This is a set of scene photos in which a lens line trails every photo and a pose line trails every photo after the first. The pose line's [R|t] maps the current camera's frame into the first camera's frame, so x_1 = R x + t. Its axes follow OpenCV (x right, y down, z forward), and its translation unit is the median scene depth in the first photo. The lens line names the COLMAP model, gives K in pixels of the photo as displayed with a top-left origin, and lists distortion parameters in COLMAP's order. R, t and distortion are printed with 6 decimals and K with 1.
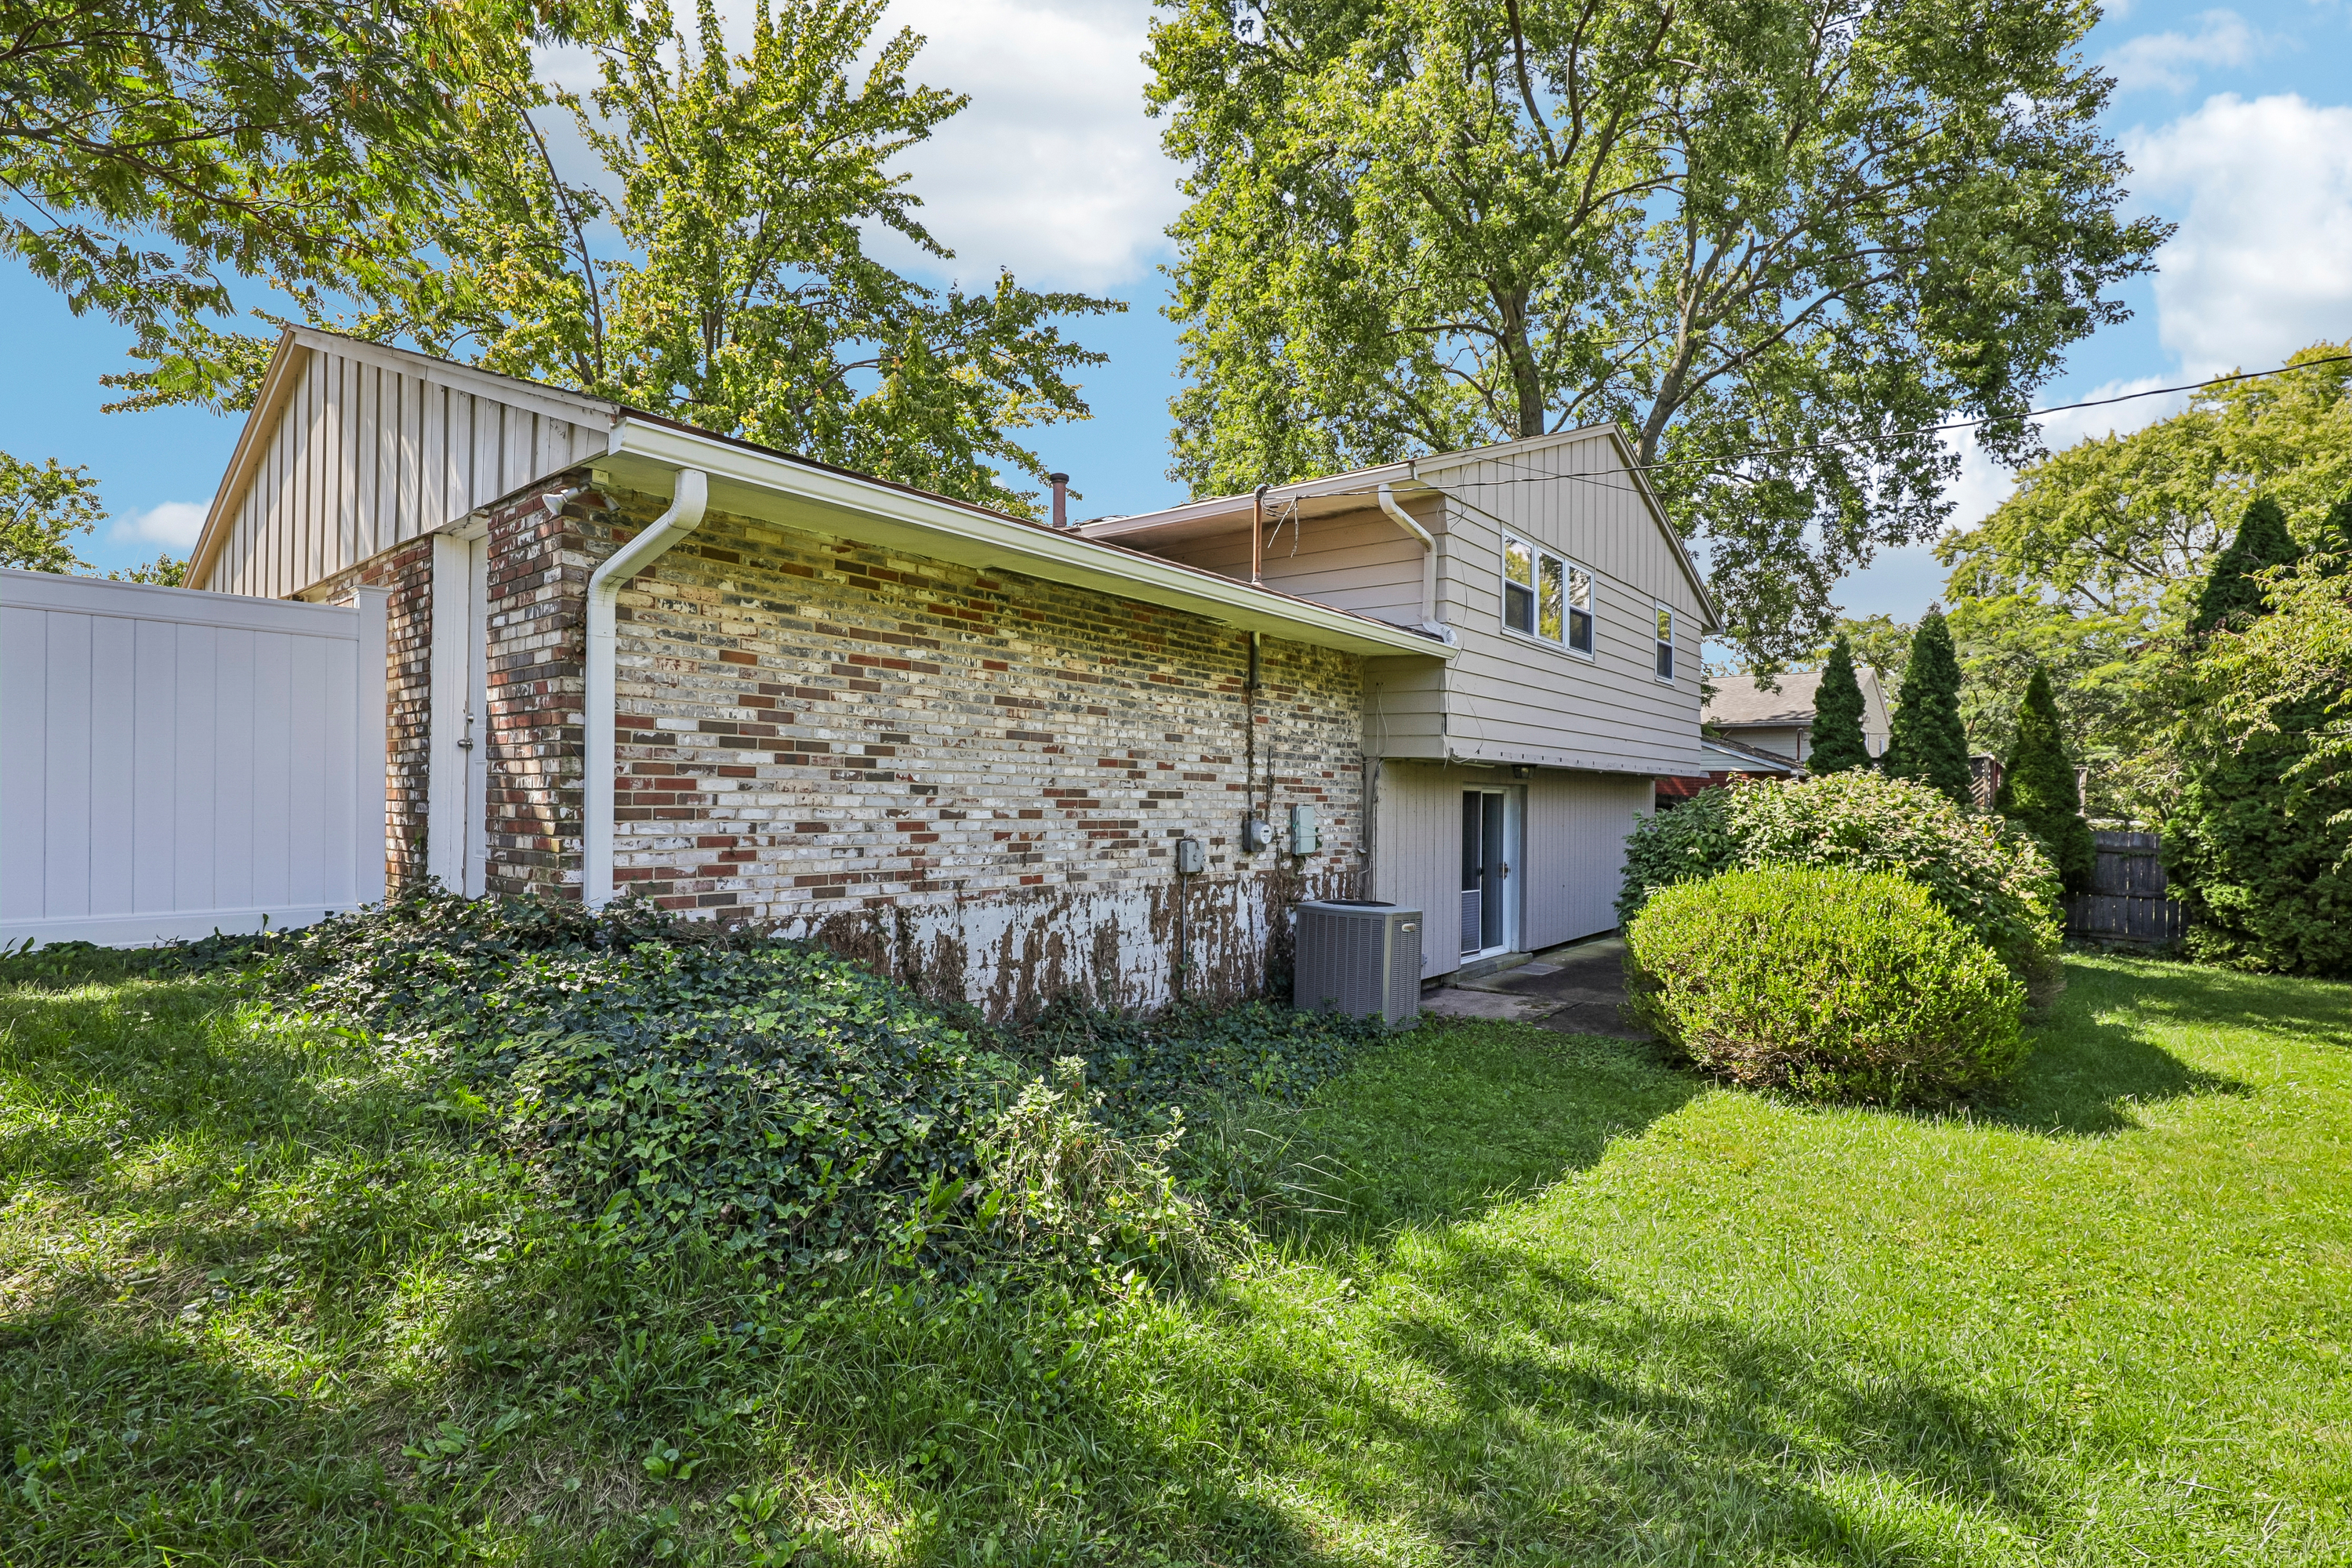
lens RADIAL K [[1087.8, 0, 1185.1], [0, 1087.8, 793.5], [0, 0, 1]] dist [-0.001695, 0.001193]
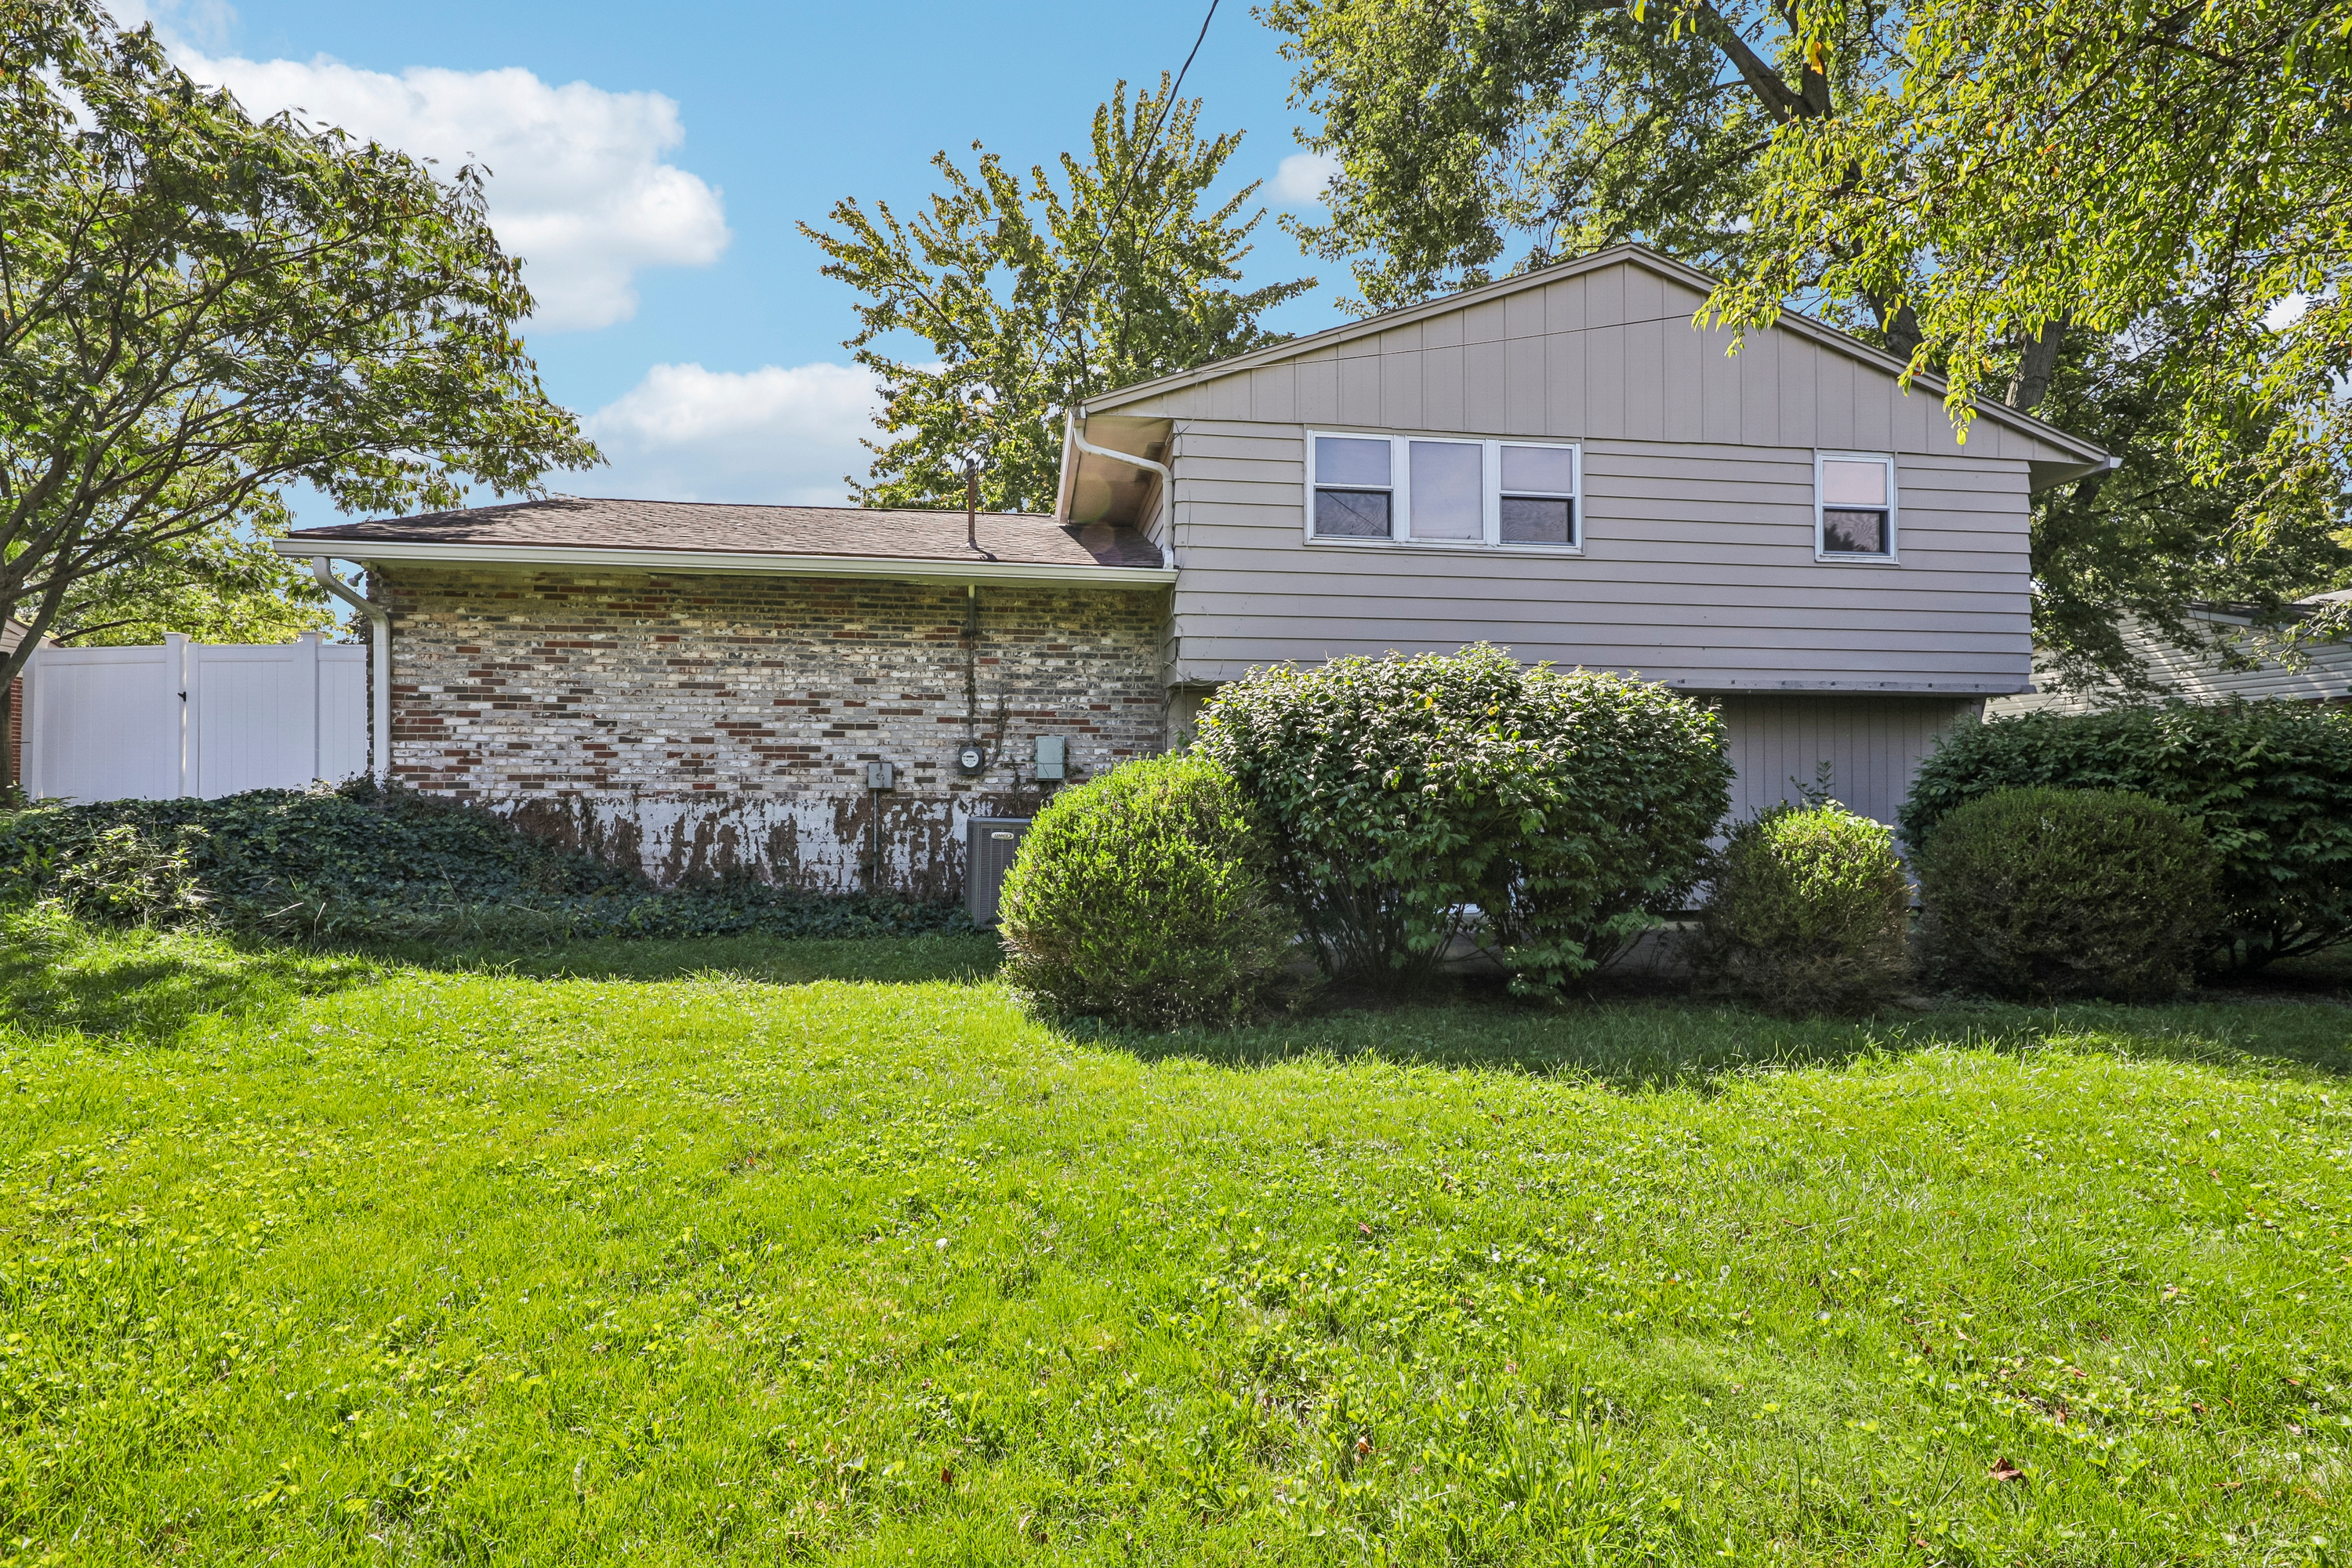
lens RADIAL K [[1087.8, 0, 1186.8], [0, 1087.8, 784.8], [0, 0, 1]] dist [-0.001695, 0.001193]
pose [[0.731790, -0.021216, -0.681200, 1.287793], [0.012144, 0.999763, -0.018092, 0.110568], [0.681422, 0.004967, 0.731874, 0.389953]]
